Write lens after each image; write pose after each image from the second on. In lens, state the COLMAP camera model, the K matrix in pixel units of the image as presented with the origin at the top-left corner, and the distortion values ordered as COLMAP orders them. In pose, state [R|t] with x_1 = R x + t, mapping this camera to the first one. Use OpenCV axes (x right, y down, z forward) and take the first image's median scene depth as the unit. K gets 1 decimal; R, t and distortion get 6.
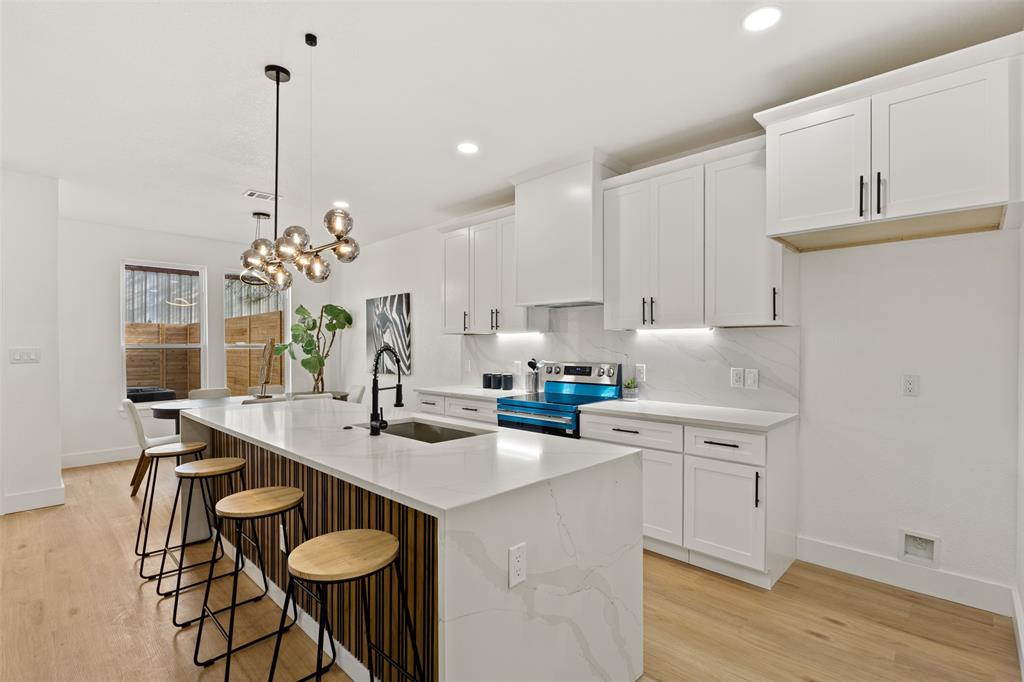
lens RADIAL K [[481.3, 0, 512.0], [0, 481.3, 338.1], [0, 0, 1]] dist [0.000787, -0.003687]
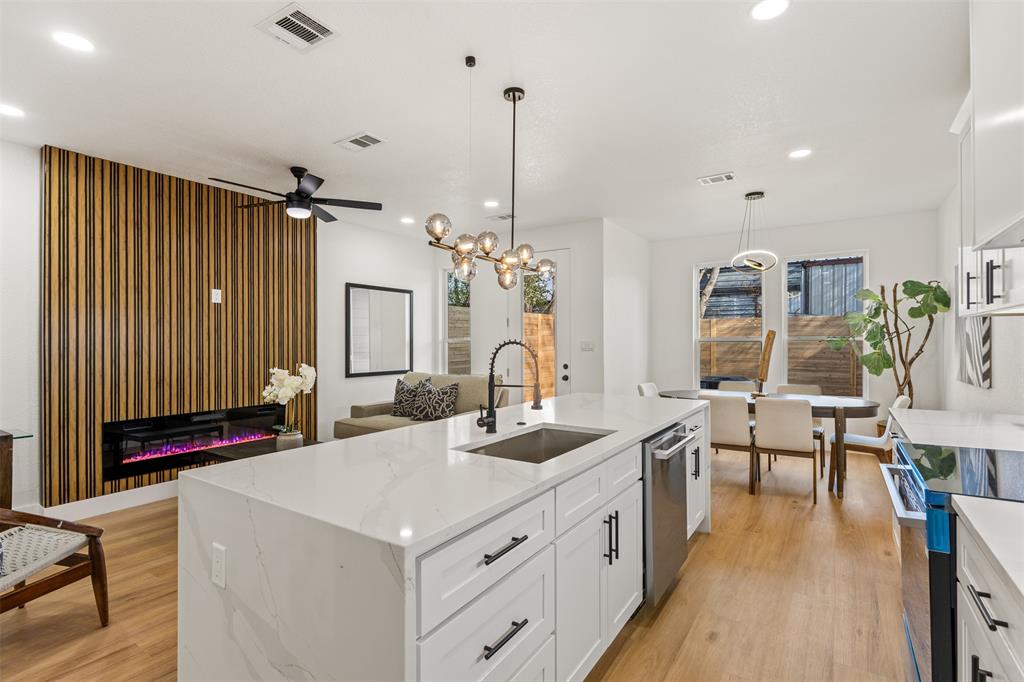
lens RADIAL K [[481.3, 0, 510.3], [0, 481.3, 341.4], [0, 0, 1]] dist [0.000787, -0.003687]
pose [[0.187196, 0.002251, -0.982320, 0.236078], [0.019319, 0.999796, 0.005972, 0.005572], [0.982133, -0.020095, 0.187114, 0.310222]]
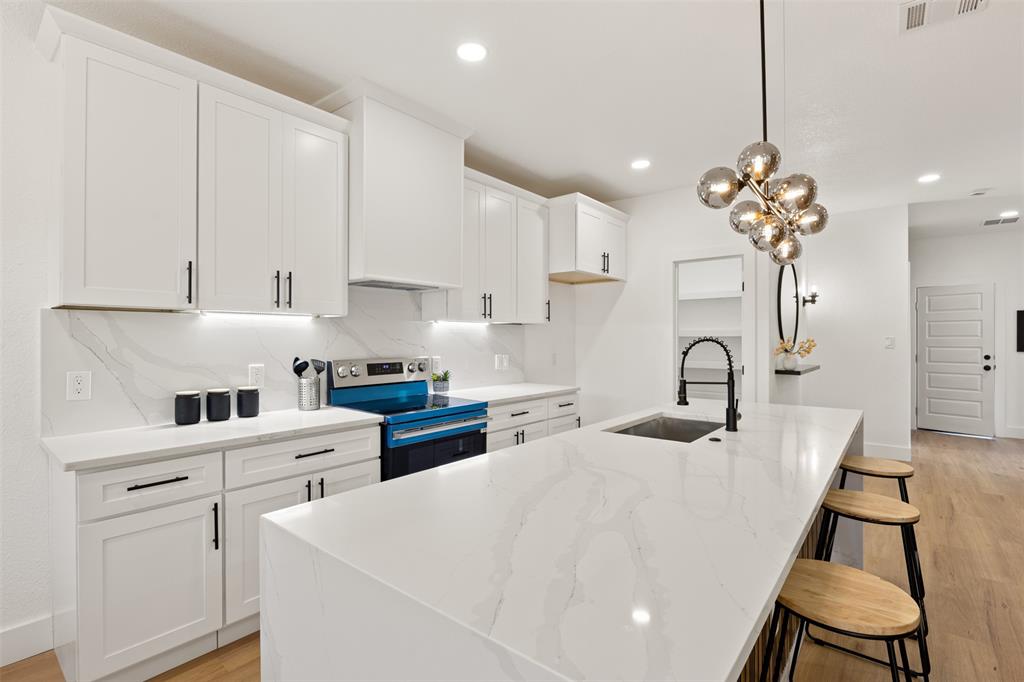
lens RADIAL K [[481.3, 0, 518.6], [0, 481.3, 341.5], [0, 0, 1]] dist [0.000787, -0.003687]
pose [[-0.112168, -0.002221, 0.993687, -0.435542], [-0.014763, 0.999891, 0.000568, 0.012902], [-0.993580, -0.014606, -0.112189, 0.565436]]
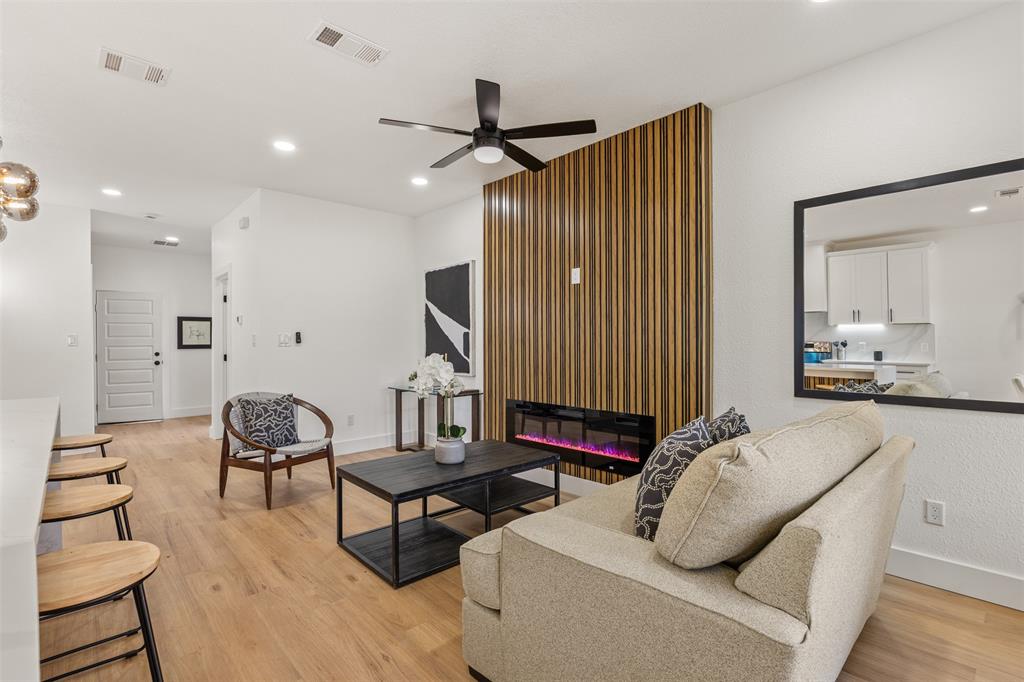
lens RADIAL K [[481.3, 0, 510.8], [0, 481.3, 340.3], [0, 0, 1]] dist [0.000787, -0.003687]
pose [[-0.998980, 0.011327, 0.043700, -0.480794], [0.010455, 0.999743, -0.020116, 0.028220], [-0.043916, -0.019638, -0.998842, 0.633687]]
